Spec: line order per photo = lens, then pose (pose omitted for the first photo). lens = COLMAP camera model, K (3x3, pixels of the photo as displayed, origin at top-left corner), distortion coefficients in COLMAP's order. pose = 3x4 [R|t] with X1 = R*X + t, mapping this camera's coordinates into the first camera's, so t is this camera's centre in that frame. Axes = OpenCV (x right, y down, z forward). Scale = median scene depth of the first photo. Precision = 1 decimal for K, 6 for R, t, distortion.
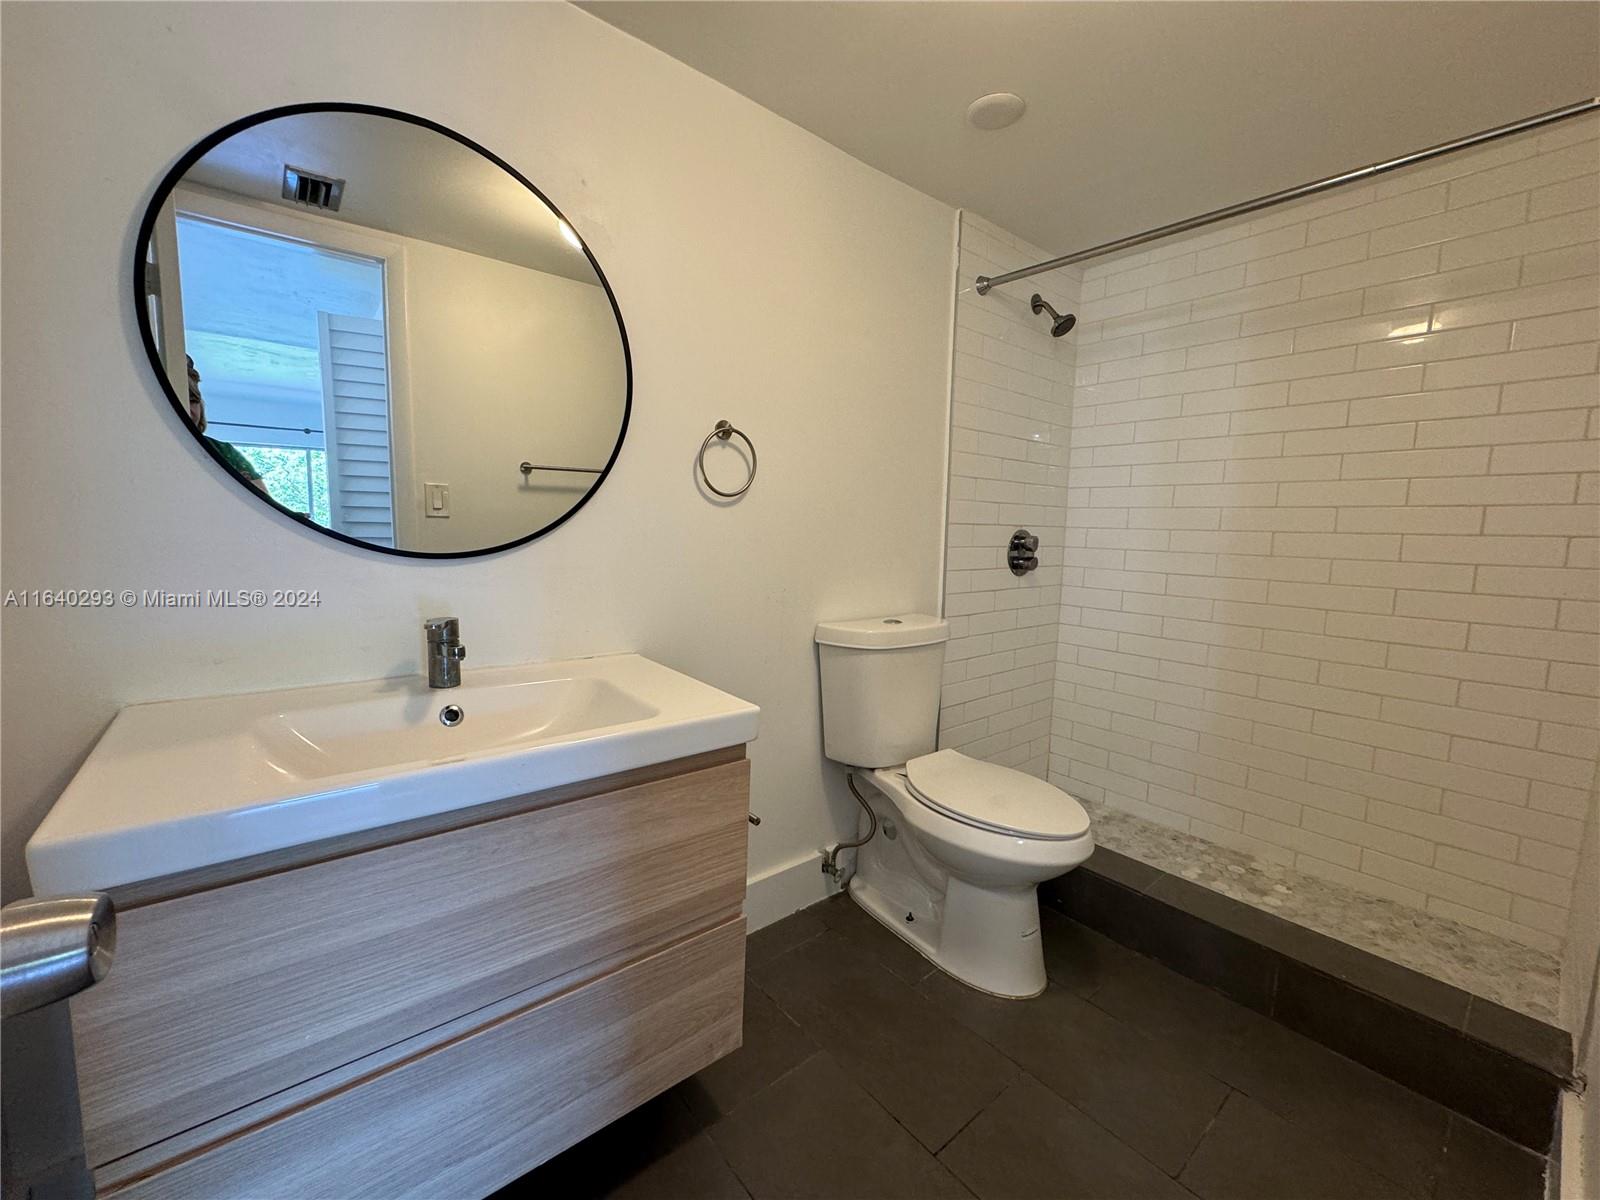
lens RADIAL K [[630.1, 0, 802.7], [0, 630.1, 598.1], [0, 0, 1]] dist [-0.001975, 0.000573]
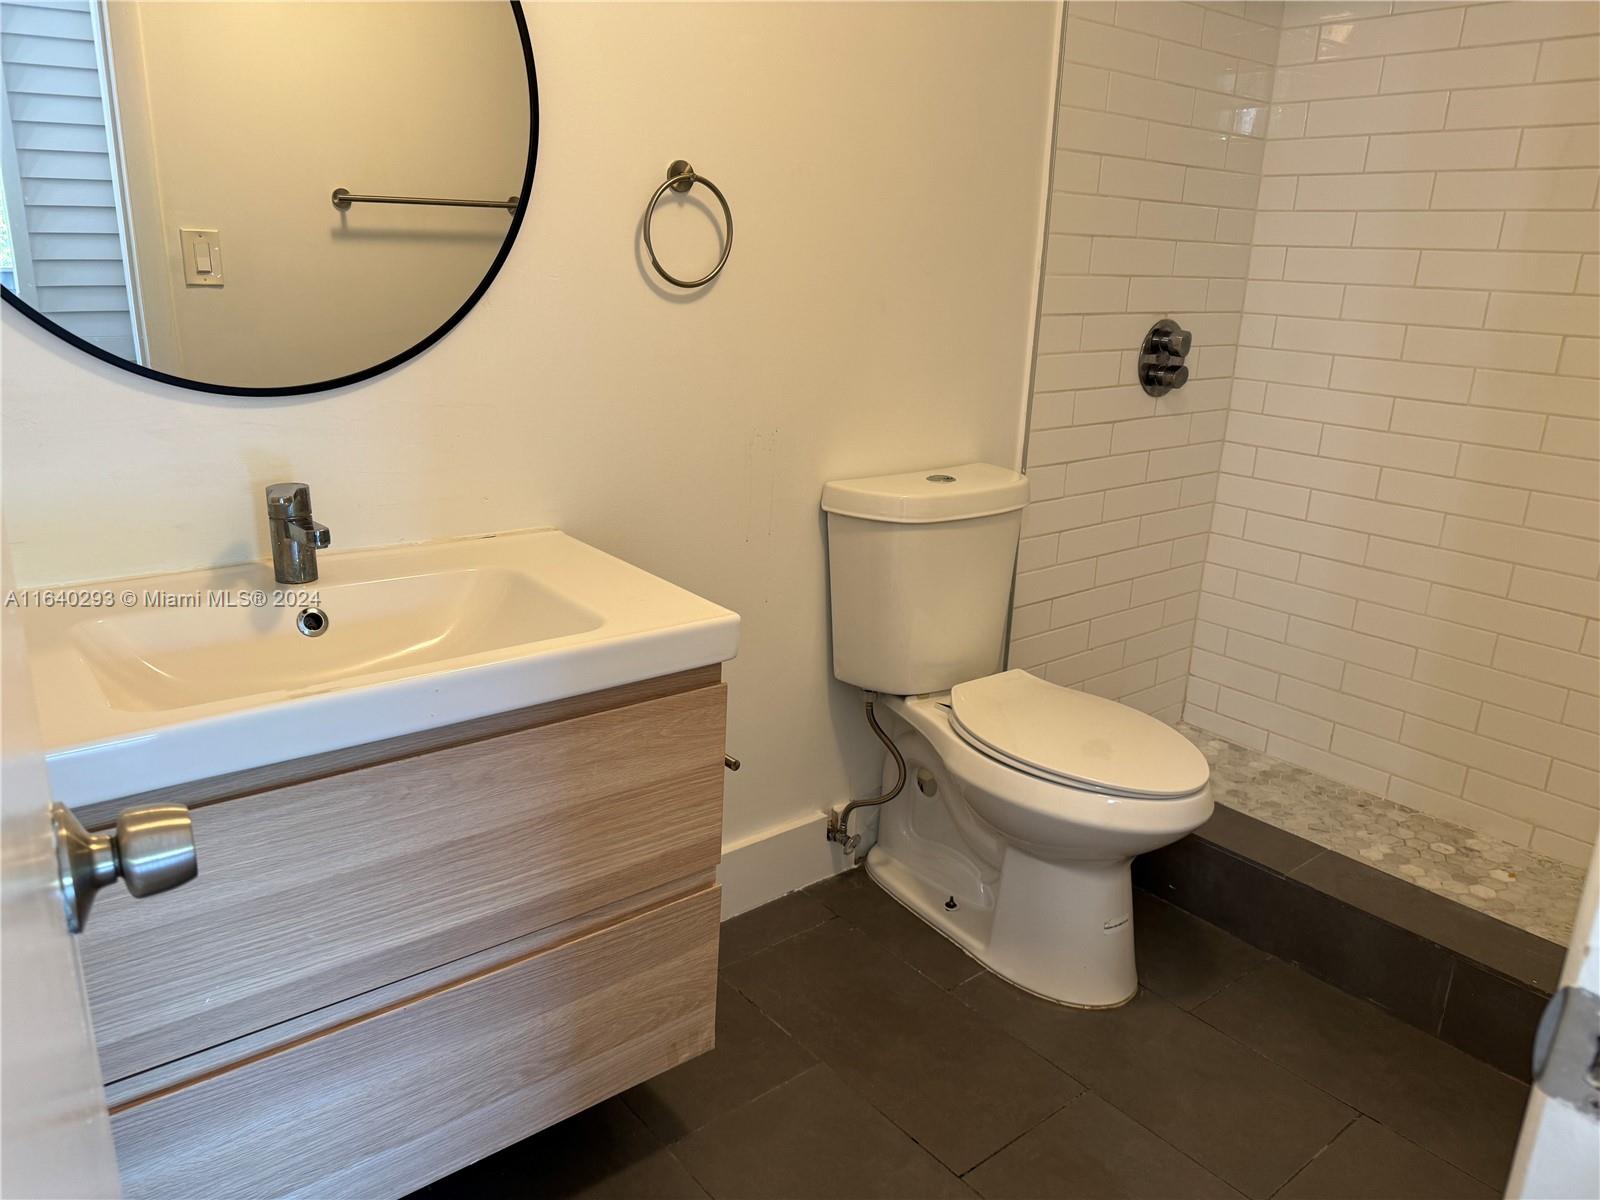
lens RADIAL K [[1119.2, 0, 812.2], [0, 1119.2, 590.4], [0, 0, 1]] dist [0.072974, -0.085865]
pose [[0.999915, 0.012544, 0.003545, 0.009065], [-0.012971, 0.984479, 0.175023, -0.068952], [-0.001295, -0.175054, 0.984558, -0.225963]]
